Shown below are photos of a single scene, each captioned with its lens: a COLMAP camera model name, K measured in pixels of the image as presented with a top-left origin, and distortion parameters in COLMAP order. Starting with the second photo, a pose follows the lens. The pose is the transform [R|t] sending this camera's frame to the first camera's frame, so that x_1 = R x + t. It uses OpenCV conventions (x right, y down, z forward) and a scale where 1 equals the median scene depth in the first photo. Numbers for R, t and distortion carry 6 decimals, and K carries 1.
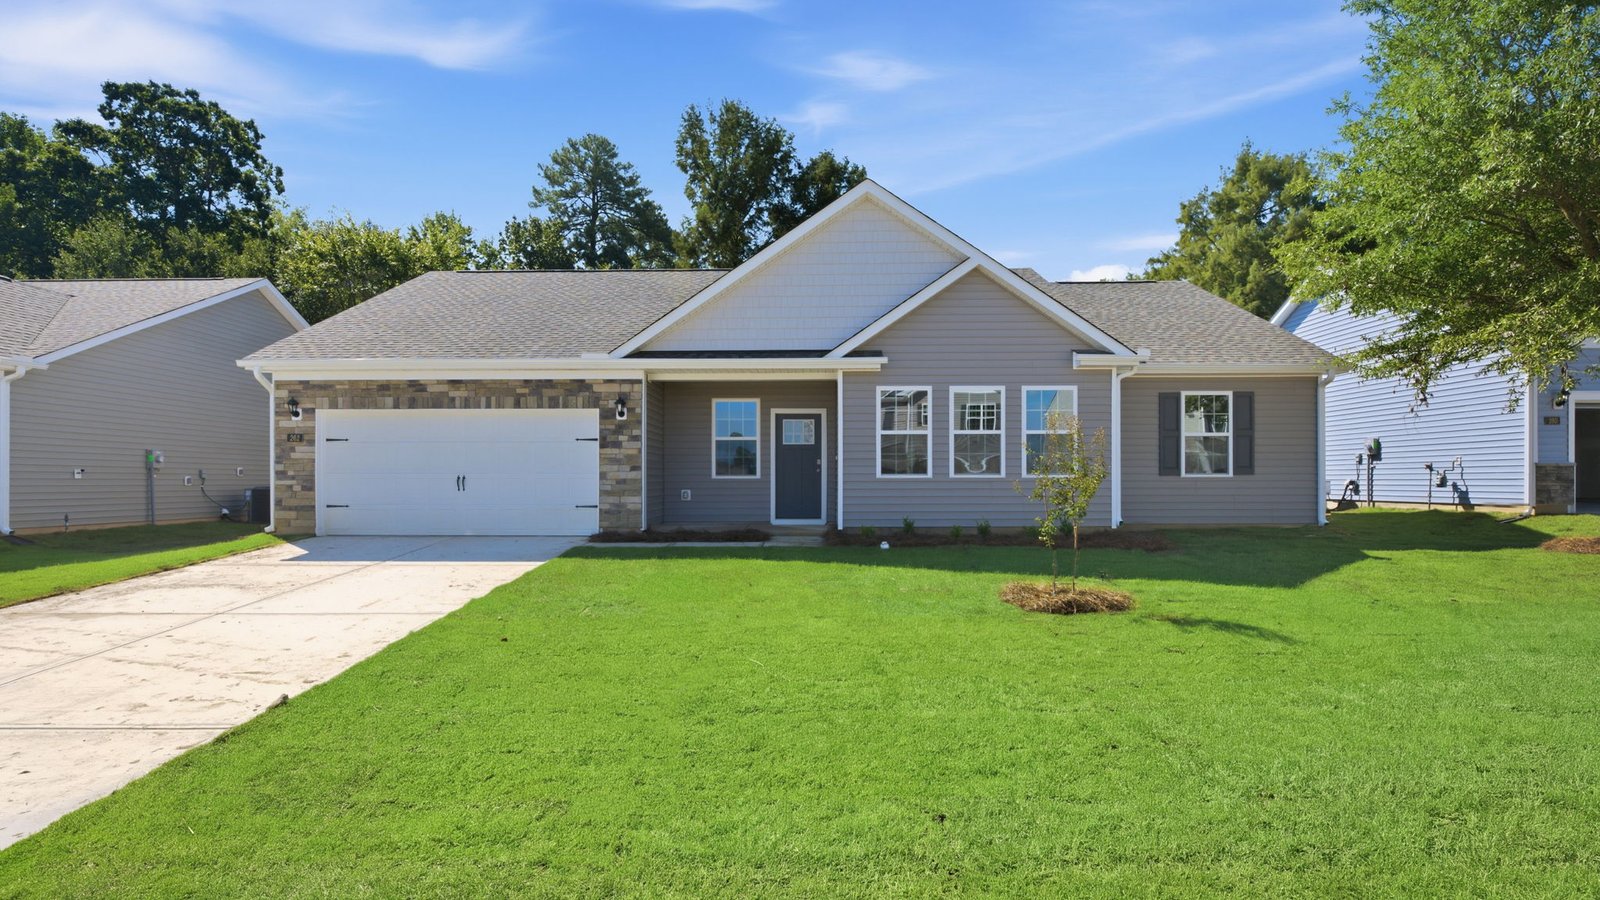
lens RADIAL K [[732.3, 0, 806.7], [0, 732.3, 494.5], [0, 0, 1]] dist [-0.010131, 0.002721]
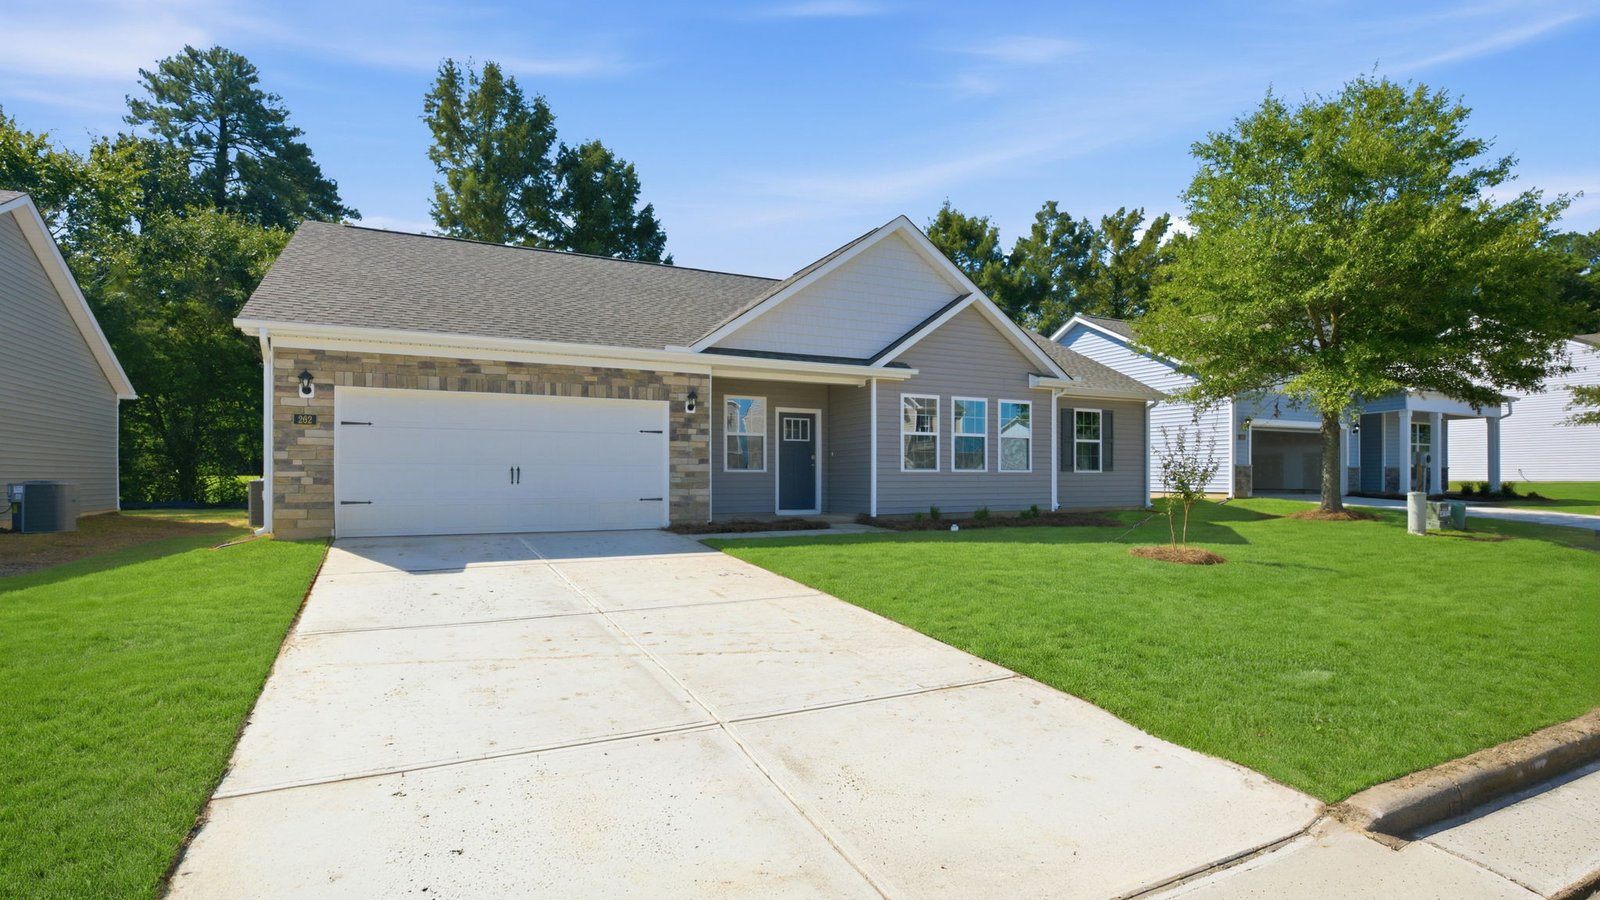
lens RADIAL K [[732.3, 0, 786.4], [0, 732.3, 491.0], [0, 0, 1]] dist [-0.010131, 0.002721]
pose [[0.900444, -0.006345, 0.434925, -0.570016], [0.006461, 0.999978, 0.001213, 0.005087], [-0.434923, 0.001718, 0.900466, 0.030355]]
